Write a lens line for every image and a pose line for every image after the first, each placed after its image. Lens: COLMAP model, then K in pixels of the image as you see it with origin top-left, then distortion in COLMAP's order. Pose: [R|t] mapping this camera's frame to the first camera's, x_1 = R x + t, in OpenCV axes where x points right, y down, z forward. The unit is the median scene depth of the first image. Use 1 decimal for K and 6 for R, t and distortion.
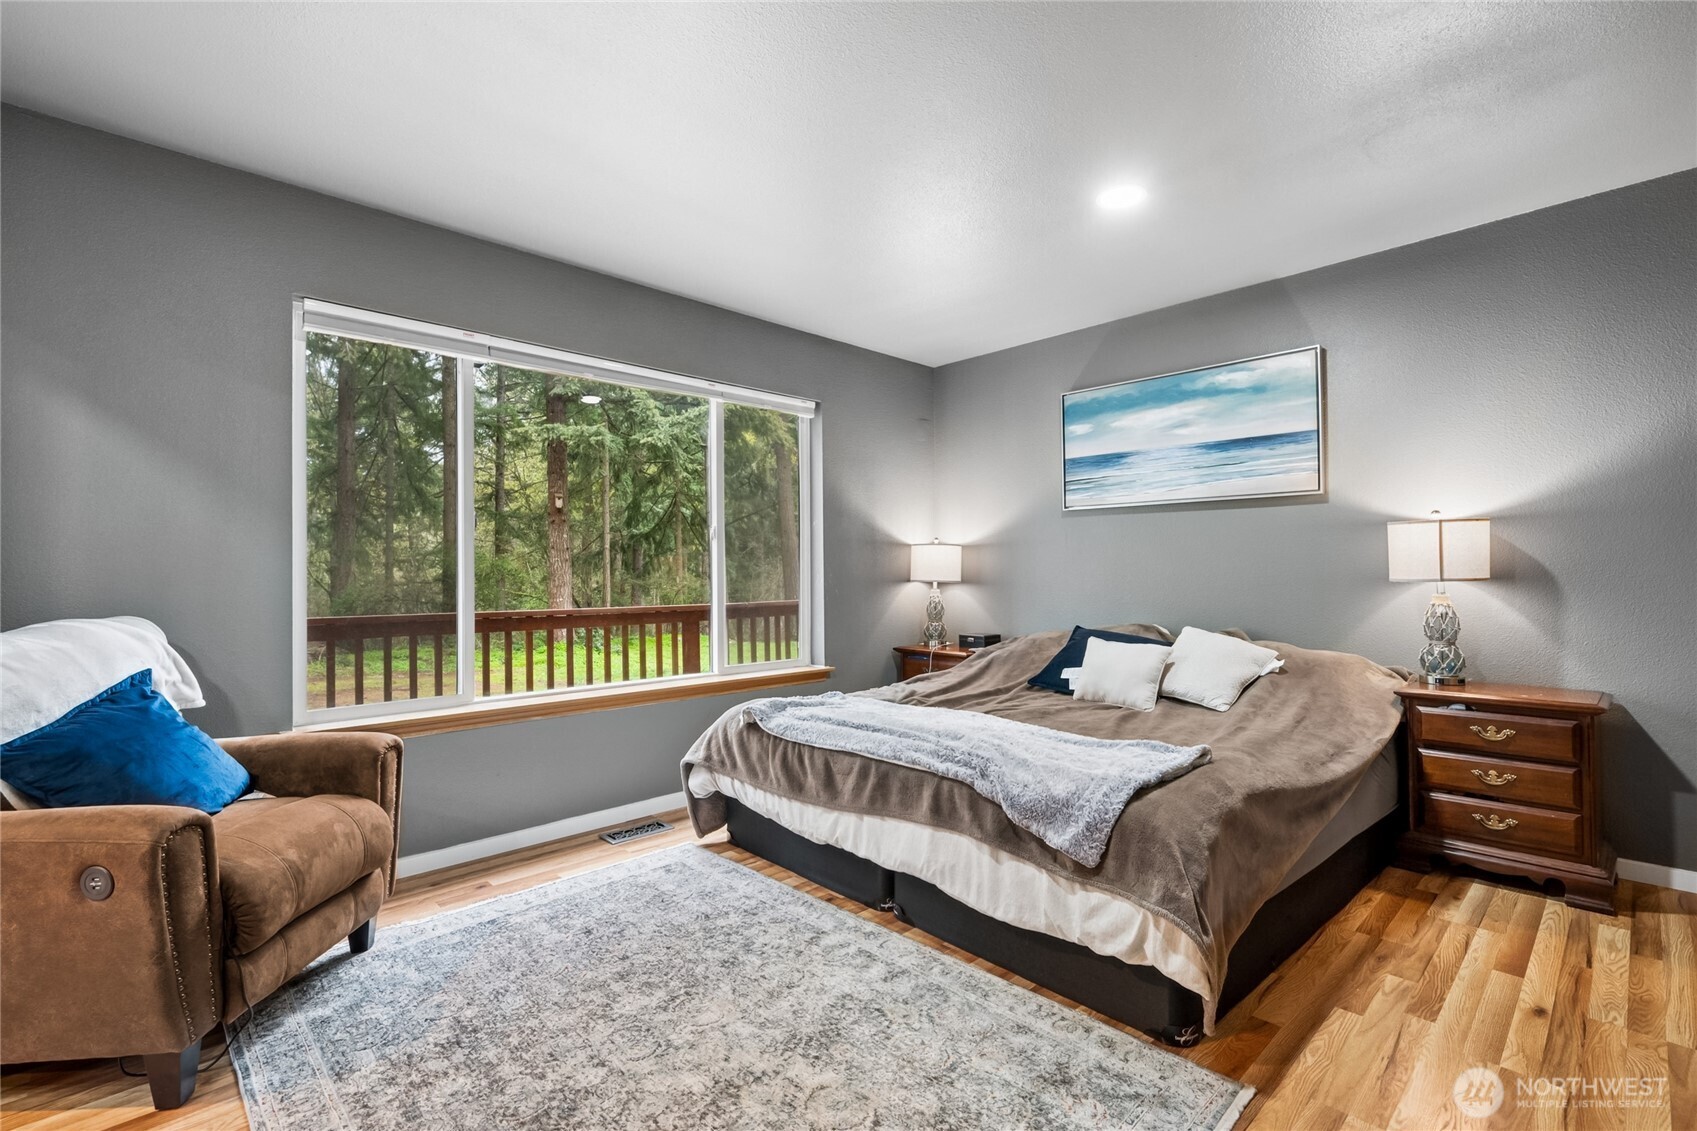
lens RADIAL K [[750.6, 0, 848.5], [0, 750.6, 565.5], [0, 0, 1]] dist [-0.000669, 0.000034]
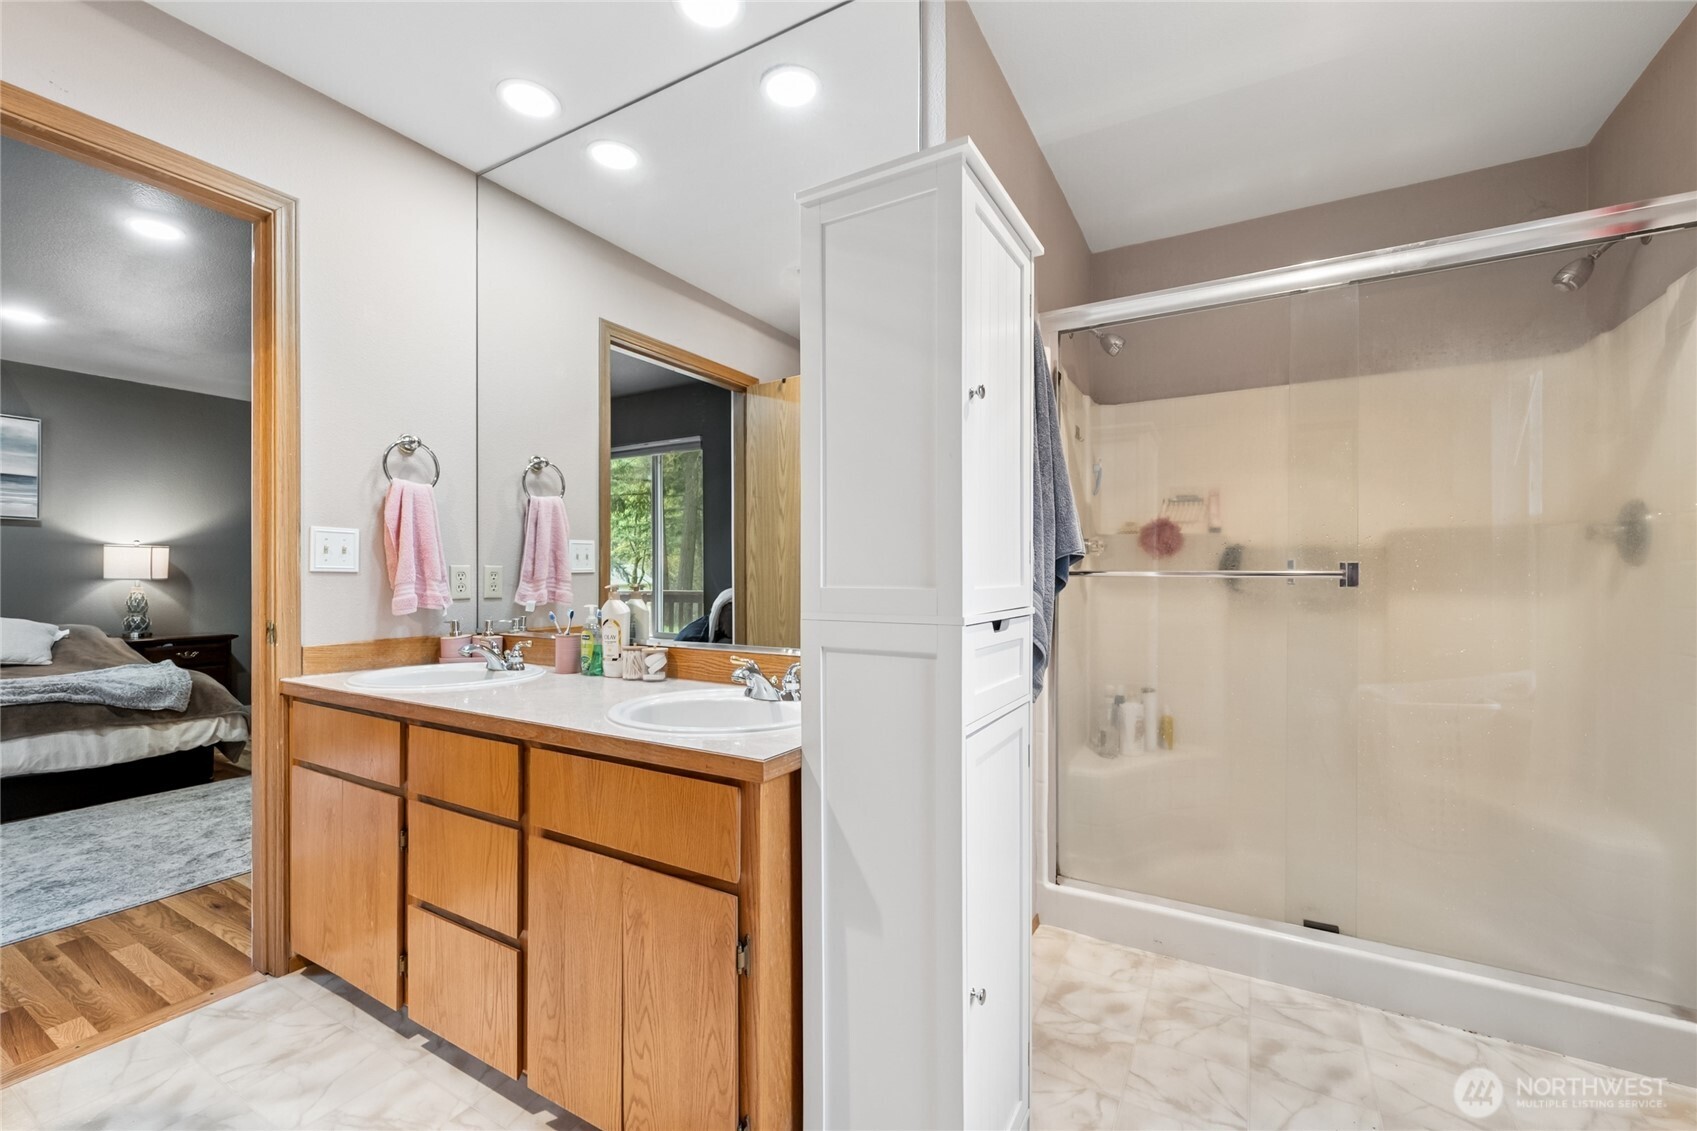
lens RADIAL K [[703.6, 0, 848.5], [0, 703.6, 565.5], [0, 0, 1]] dist [0.000564, 0.000253]
pose [[-0.278667, 0.019738, 0.960185, -1.320128], [-0.008086, 0.999705, -0.022897, 0.011329], [-0.960354, -0.014145, -0.278426, -0.157606]]
